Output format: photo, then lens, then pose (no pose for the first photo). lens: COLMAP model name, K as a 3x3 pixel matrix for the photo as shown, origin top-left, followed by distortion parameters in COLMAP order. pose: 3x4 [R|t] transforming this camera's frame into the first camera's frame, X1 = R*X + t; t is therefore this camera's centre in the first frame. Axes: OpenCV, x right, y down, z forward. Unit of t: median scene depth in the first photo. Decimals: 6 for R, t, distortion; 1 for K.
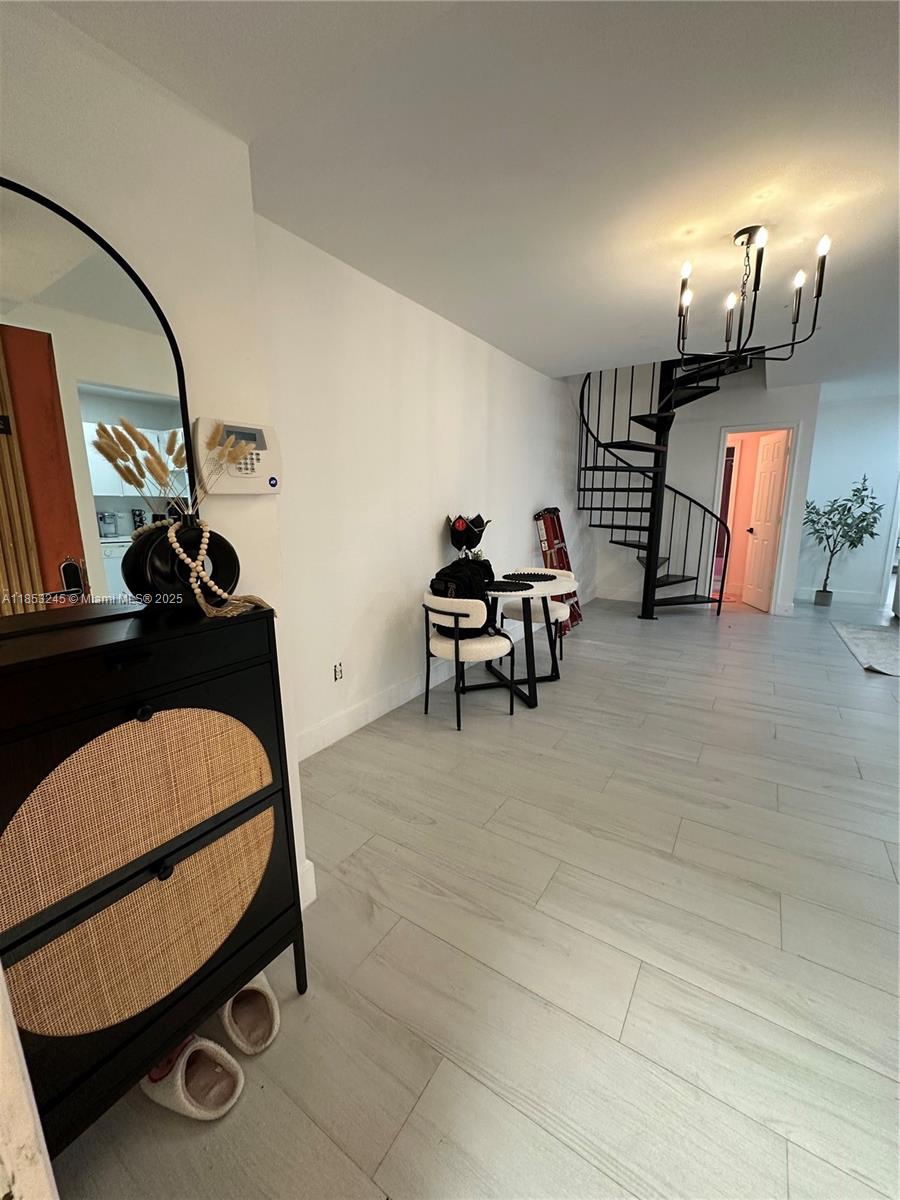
lens RADIAL K [[478.0, 0, 448.7], [0, 478.0, 600.8], [0, 0, 1]] dist [-0.002597, -0.000071]
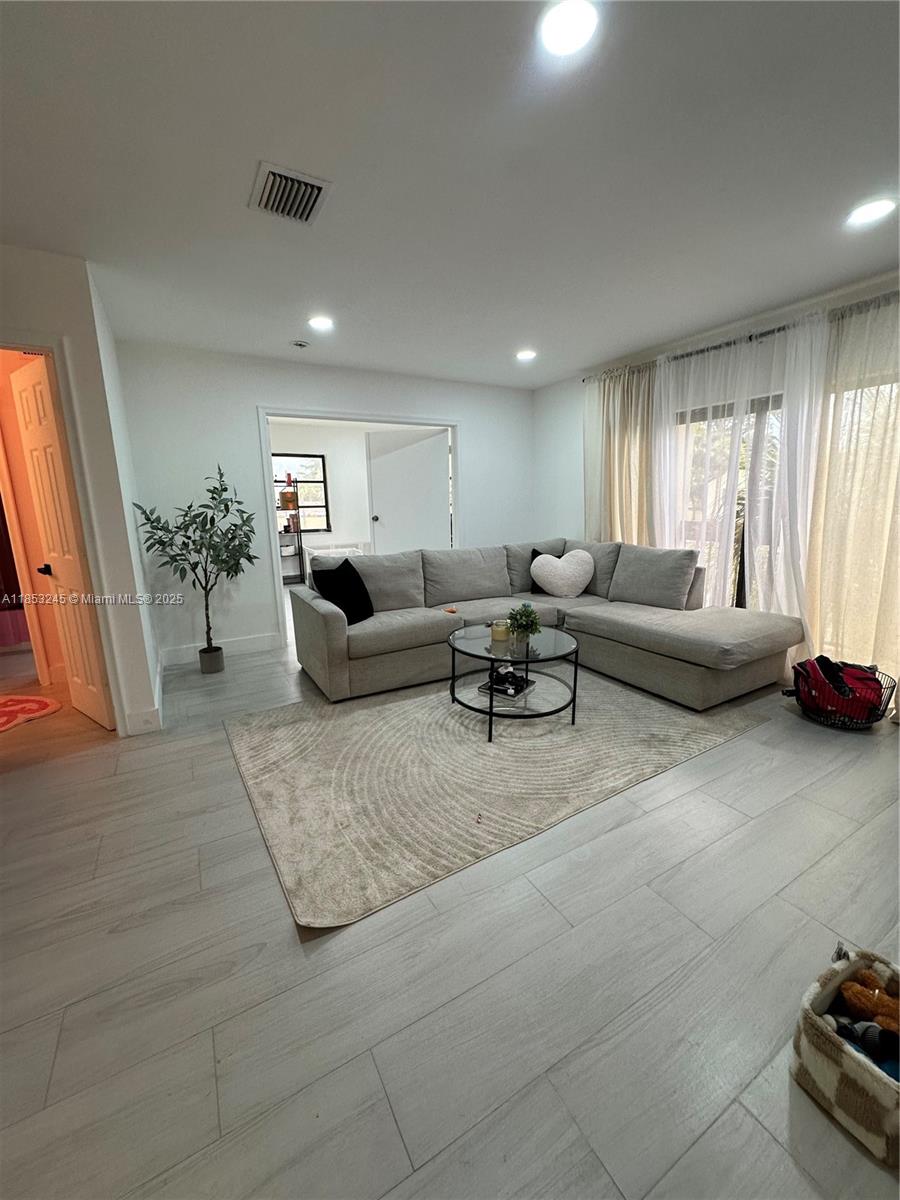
lens RADIAL K [[478.0, 0, 448.7], [0, 478.0, 600.8], [0, 0, 1]] dist [-0.002597, -0.000071]
pose [[0.457391, -0.181016, 0.870647, 0.429899], [0.186039, 0.976876, 0.105368, -0.100317], [-0.869588, 0.113780, 0.480491, 0.453133]]
